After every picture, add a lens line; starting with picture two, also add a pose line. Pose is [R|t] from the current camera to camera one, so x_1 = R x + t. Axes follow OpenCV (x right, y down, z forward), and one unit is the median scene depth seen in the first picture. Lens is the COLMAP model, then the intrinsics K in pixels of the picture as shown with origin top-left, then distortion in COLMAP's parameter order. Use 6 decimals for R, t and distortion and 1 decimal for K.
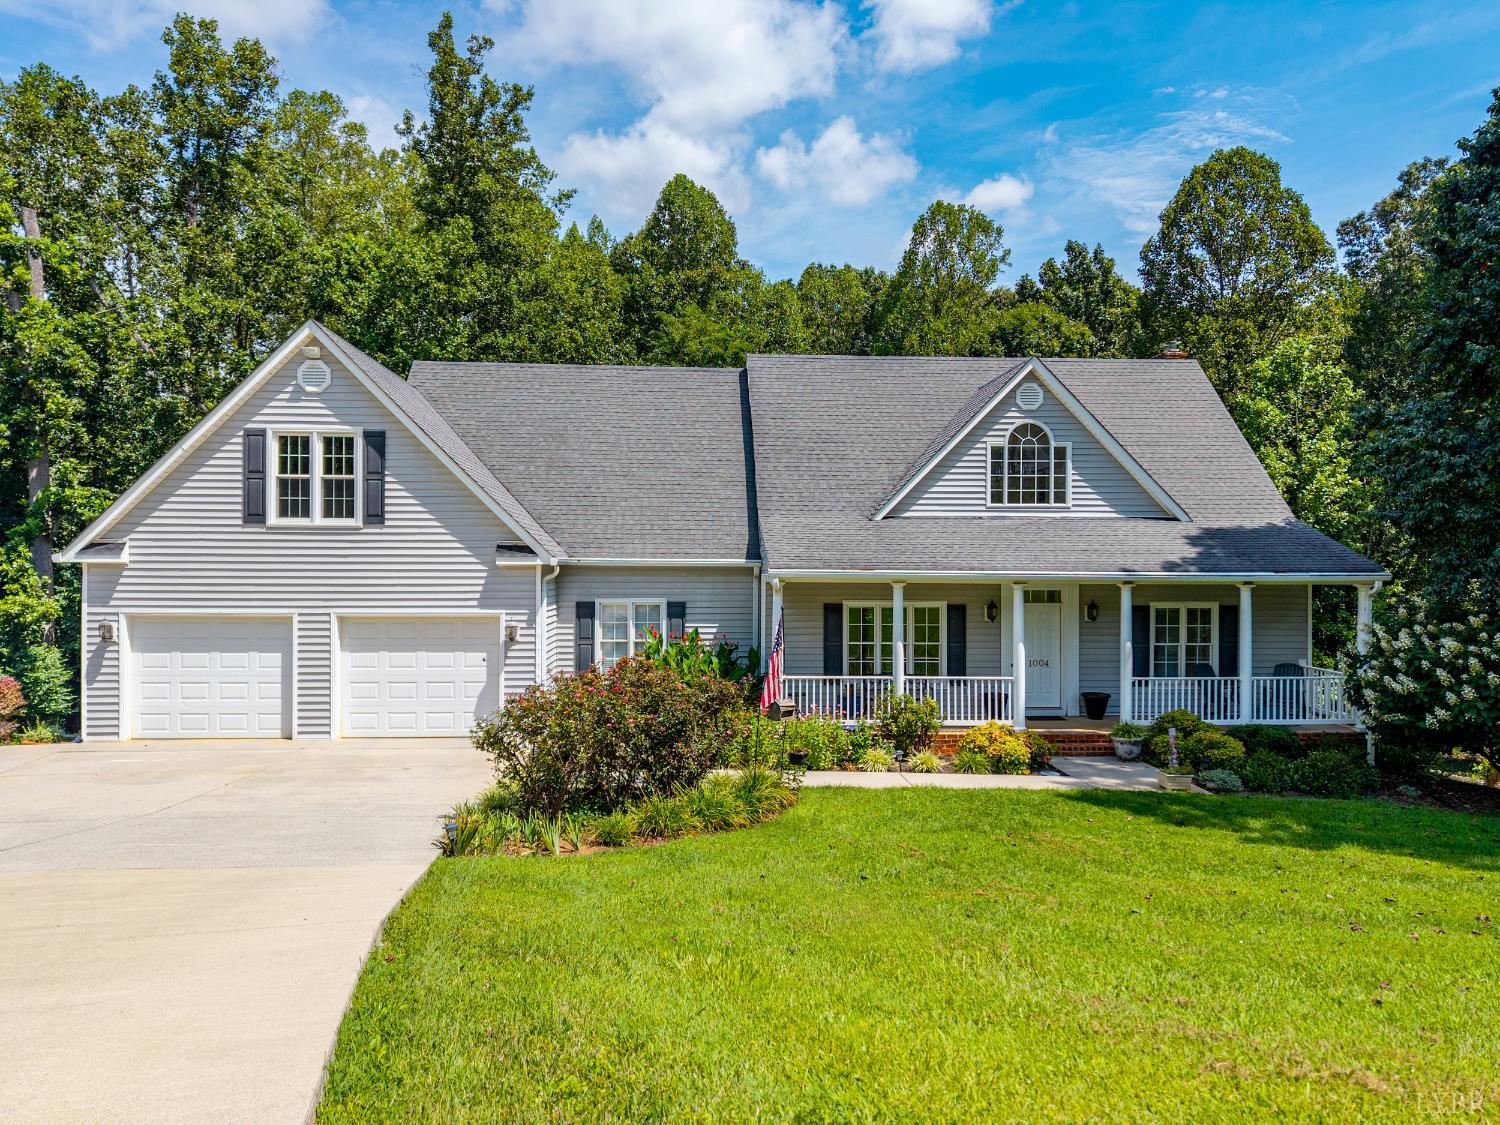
lens RADIAL K [[1008.8, 0, 748.7], [0, 1008.8, 552.4], [0, 0, 1]] dist [0.017663, -0.014309]
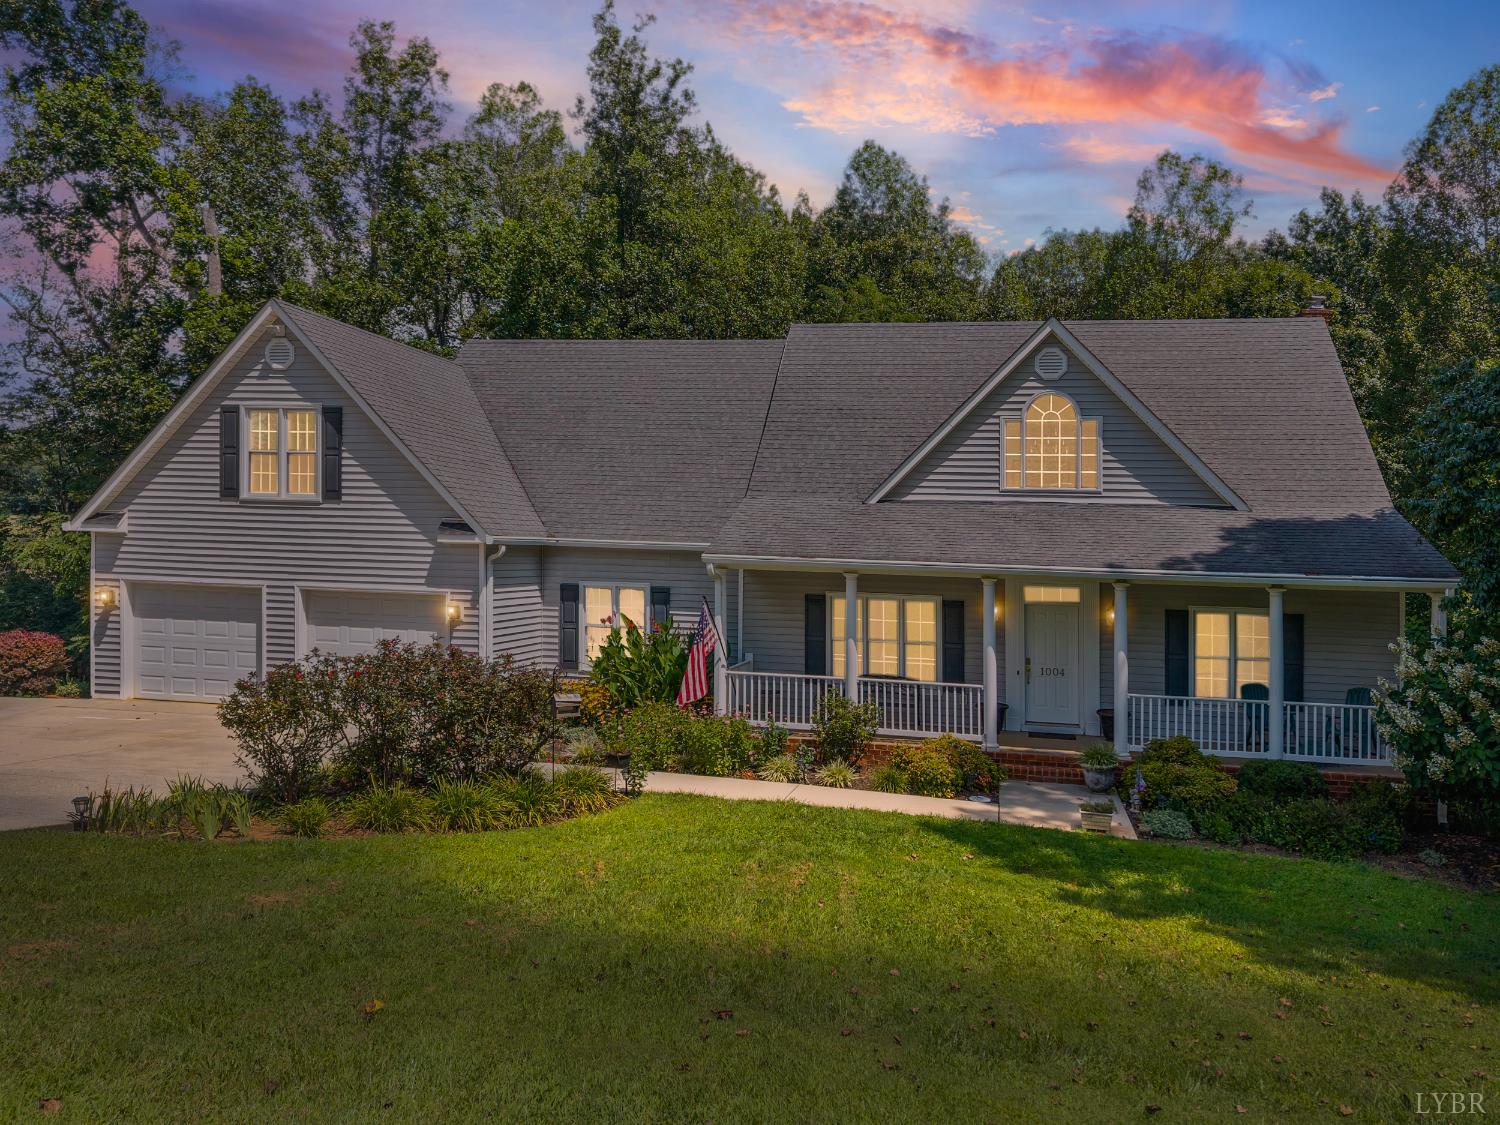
lens RADIAL K [[1054.8, 0, 750.0], [0, 1054.8, 539.3], [0, 0, 1]] dist [0.009227, -0.000043]
pose [[0.972417, 0.022609, -0.232151, 0.276839], [-0.022750, 0.999739, 0.002073, 0.000213], [0.232138, 0.003265, 0.972677, 0.070193]]
